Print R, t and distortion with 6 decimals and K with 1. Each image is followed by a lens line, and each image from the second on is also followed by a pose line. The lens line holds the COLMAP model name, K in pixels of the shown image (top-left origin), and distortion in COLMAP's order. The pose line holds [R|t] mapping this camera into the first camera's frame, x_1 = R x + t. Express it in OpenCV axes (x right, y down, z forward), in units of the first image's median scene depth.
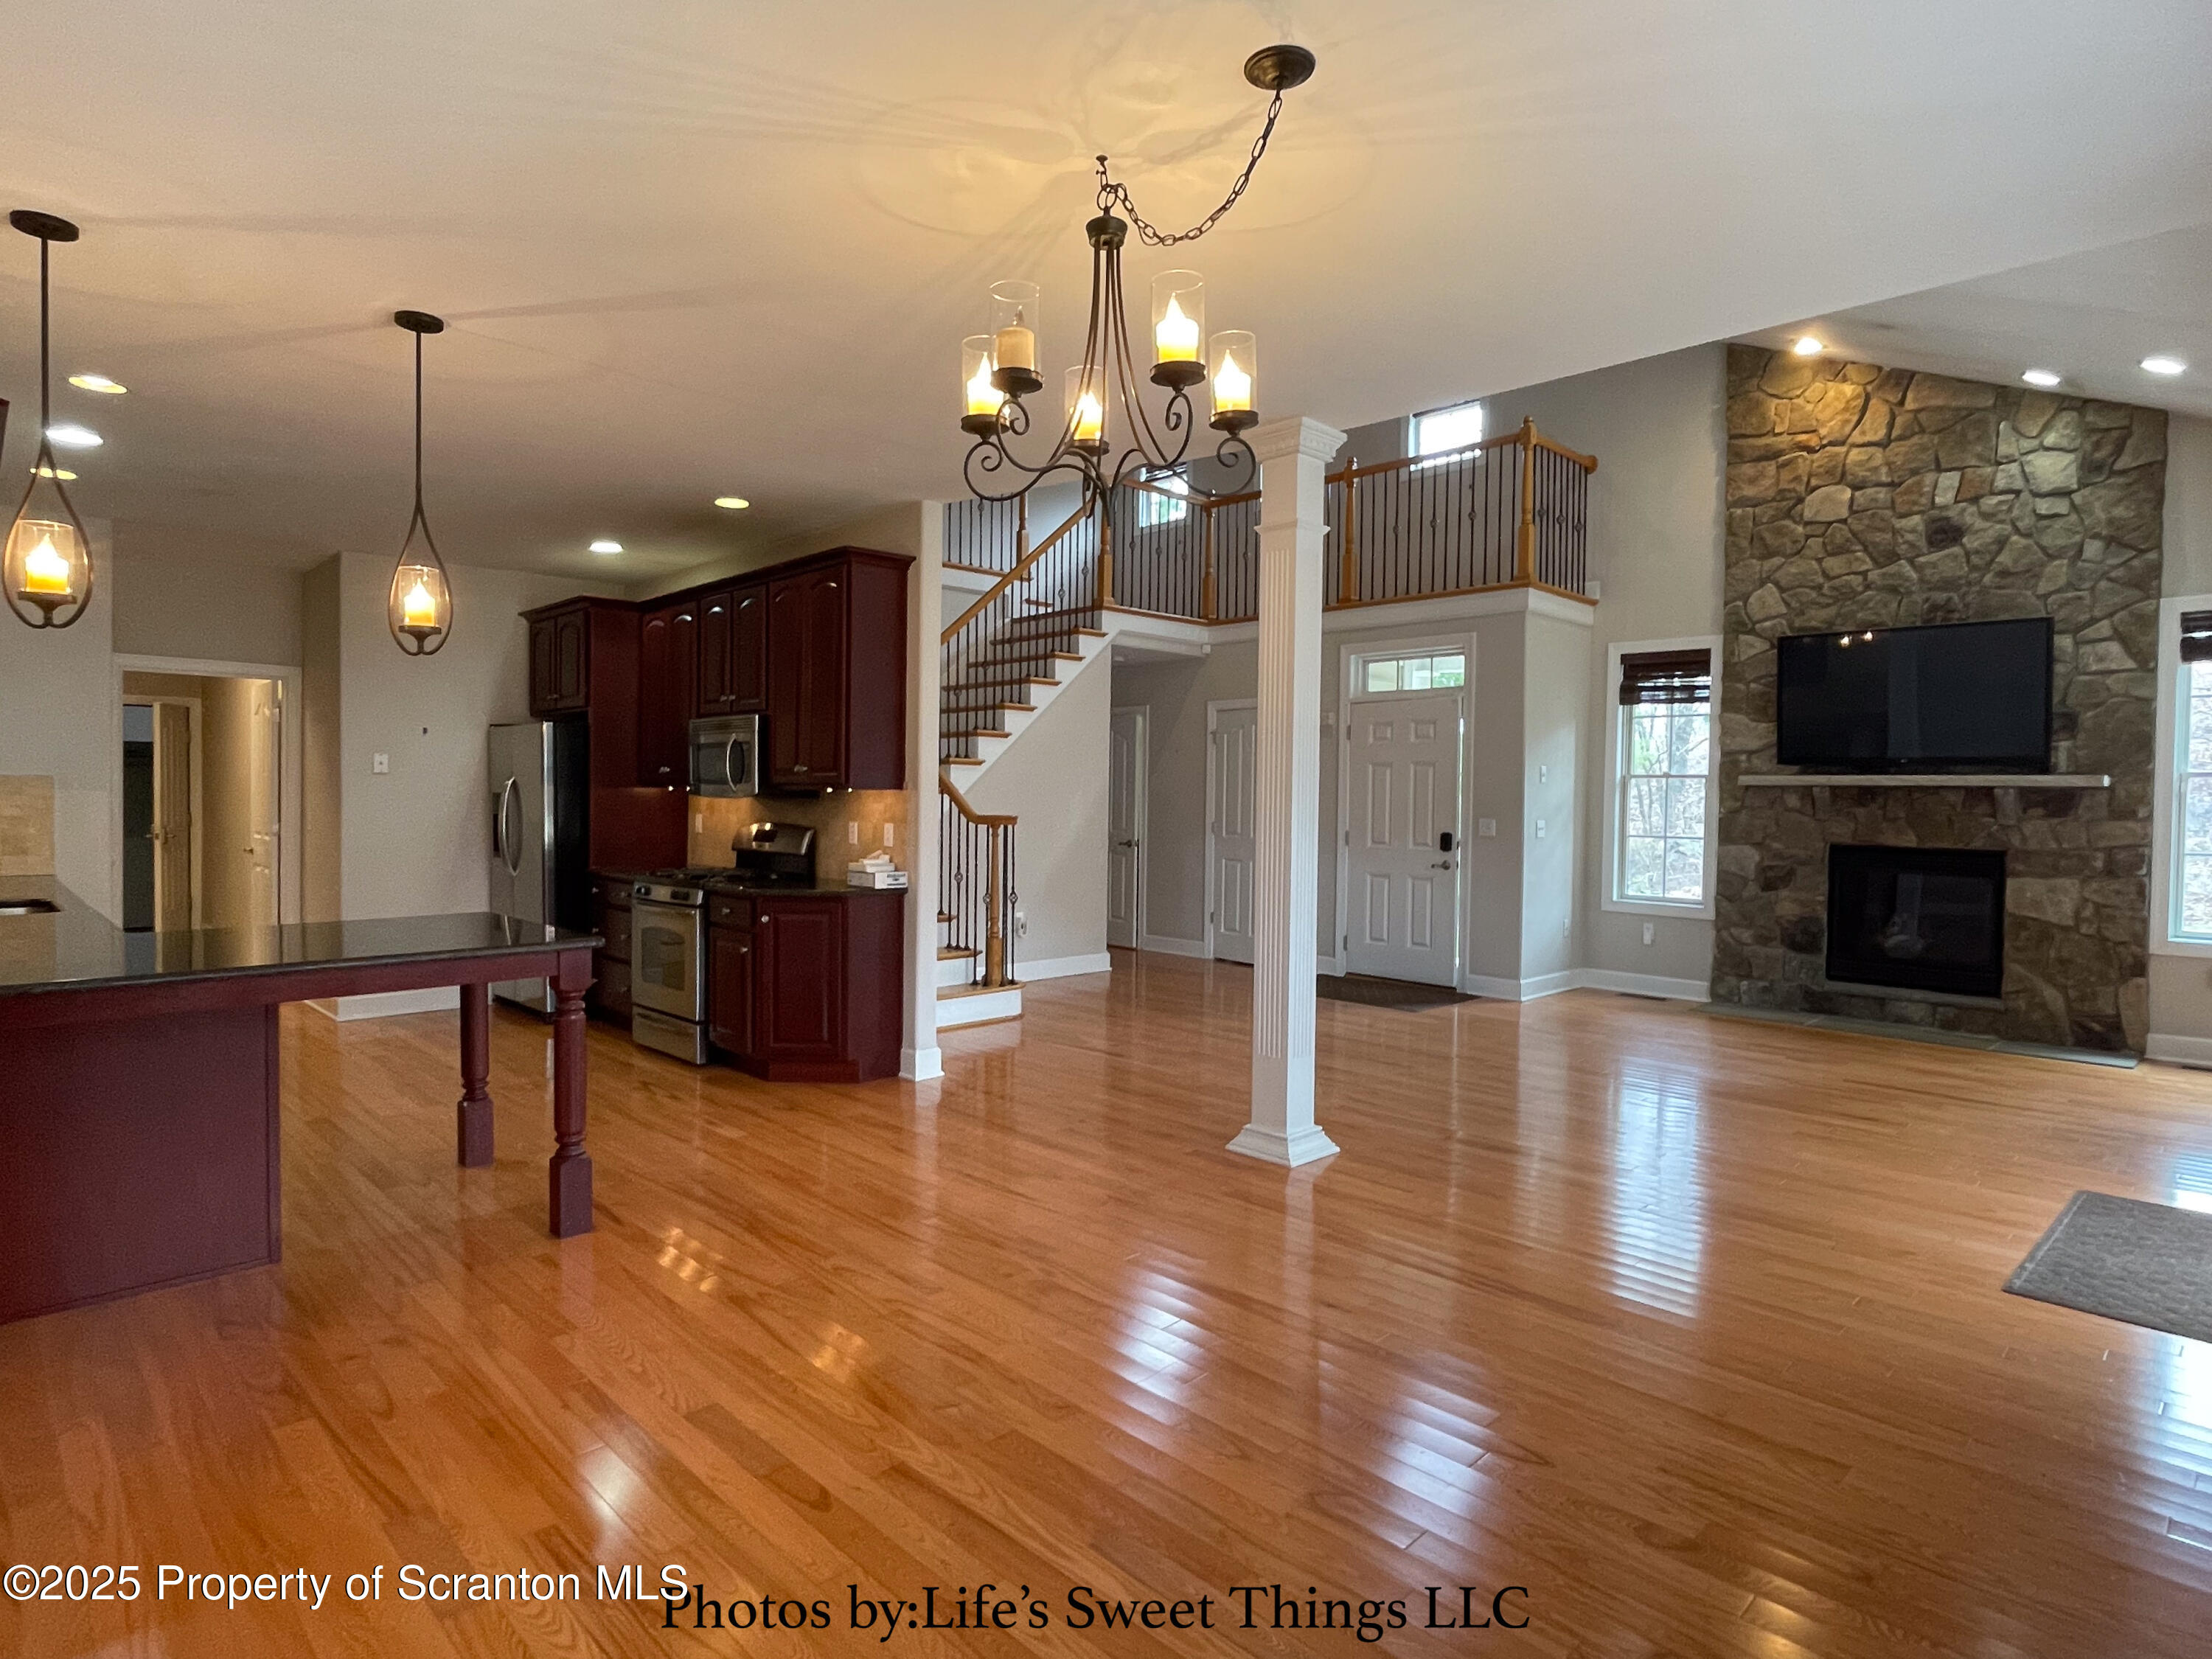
lens RADIAL K [[1188.2, 0, 1106.0], [0, 1188.2, 829.5], [0, 0, 1]] dist [-0.000697, -0.000536]
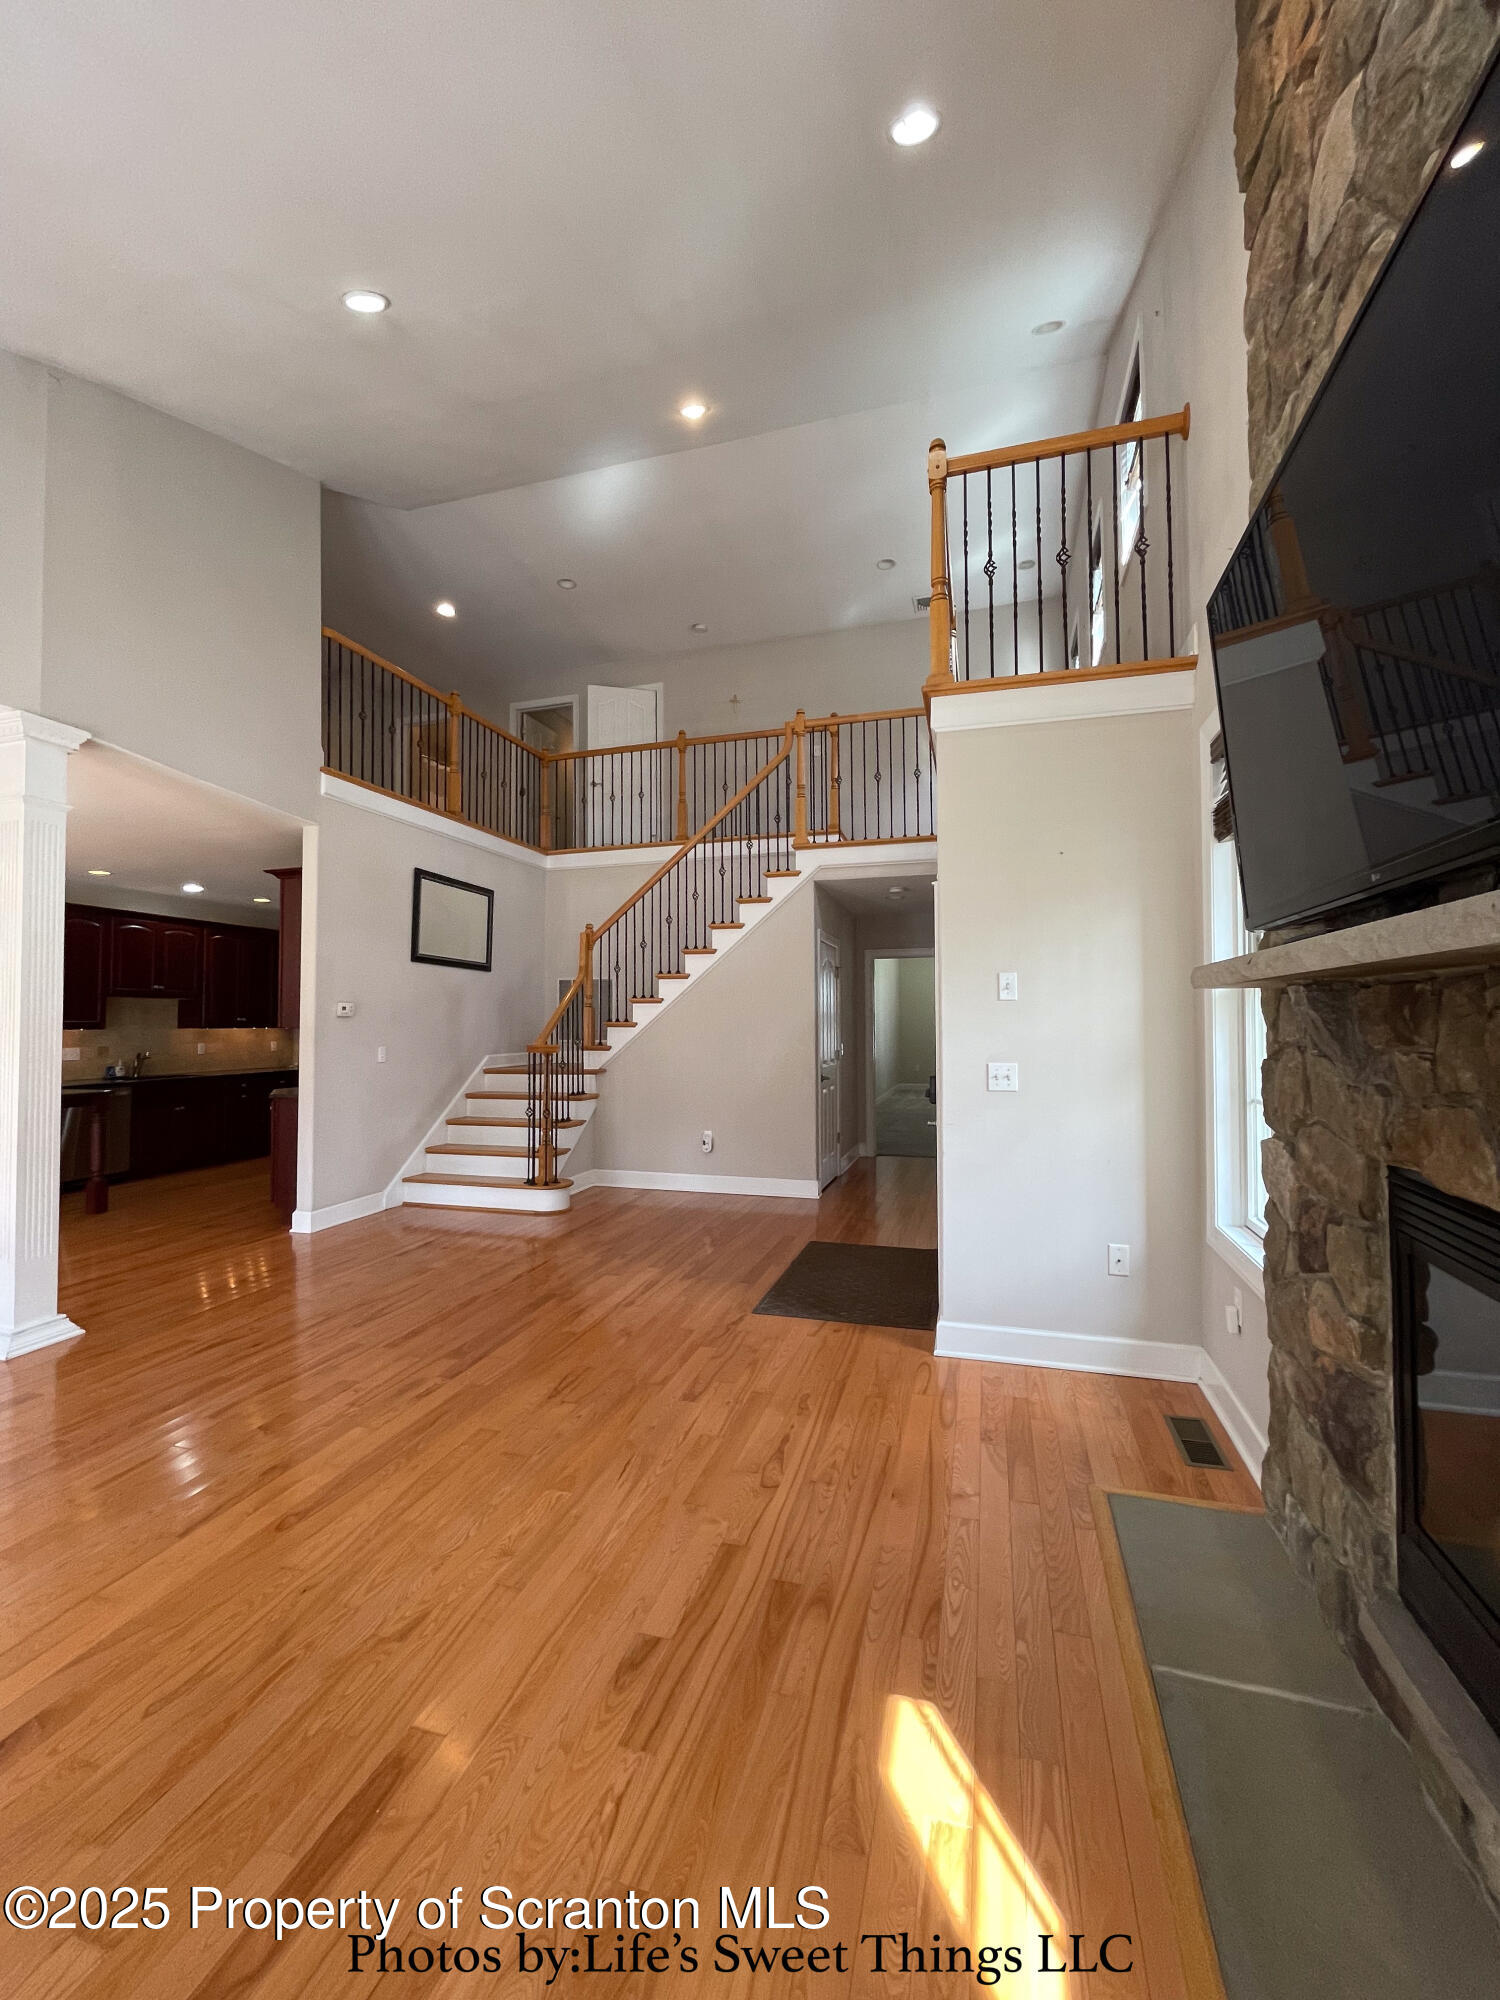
lens RADIAL K [[809.1, 0, 750.5], [0, 809.1, 998.0], [0, 0, 1]] dist [-0.002373, -0.000093]
pose [[0.486476, -0.039770, -0.872788, 0.596281], [-0.014796, 0.998445, -0.053742, -0.015209], [0.873569, 0.039058, 0.485131, 0.618555]]
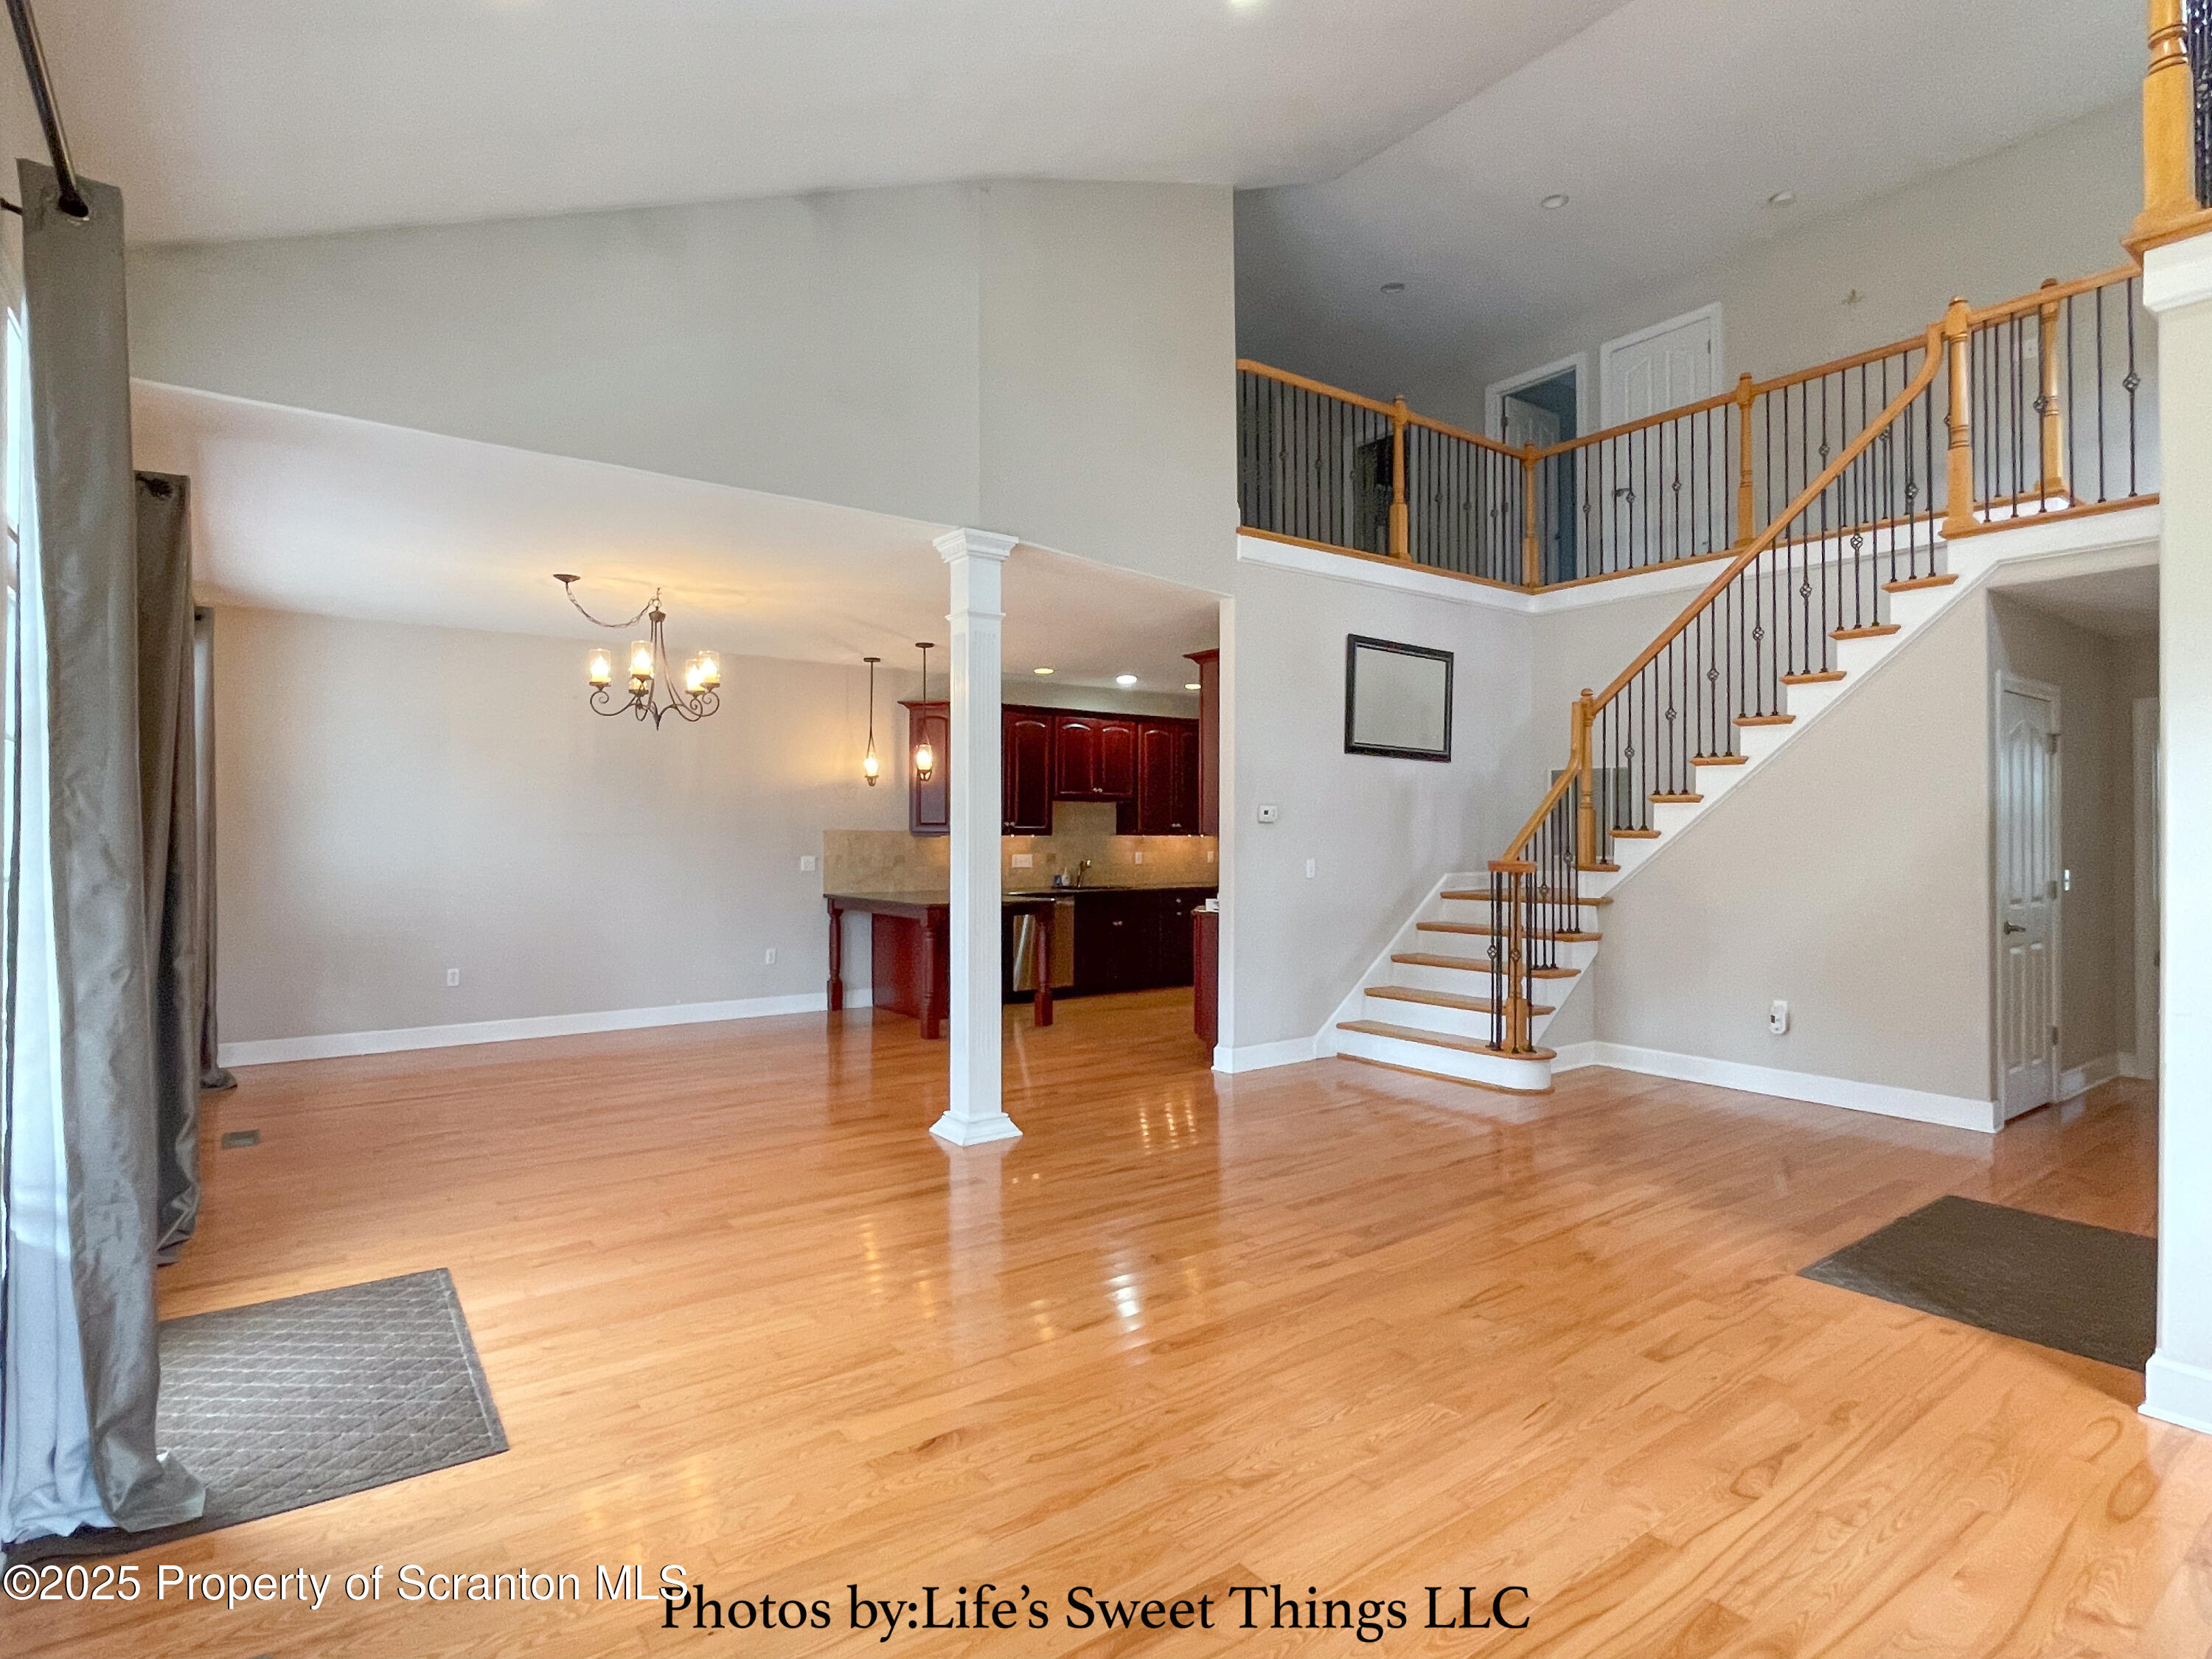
lens RADIAL K [[1149.1, 0, 1106.0], [0, 1149.1, 829.5], [0, 0, 1]] dist [-0.001935, 0.000155]
pose [[-0.139645, -0.014899, -0.990090, 0.647329], [-0.031171, 0.999457, -0.010644, -0.013891], [0.989711, 0.029376, -0.140034, 0.649695]]
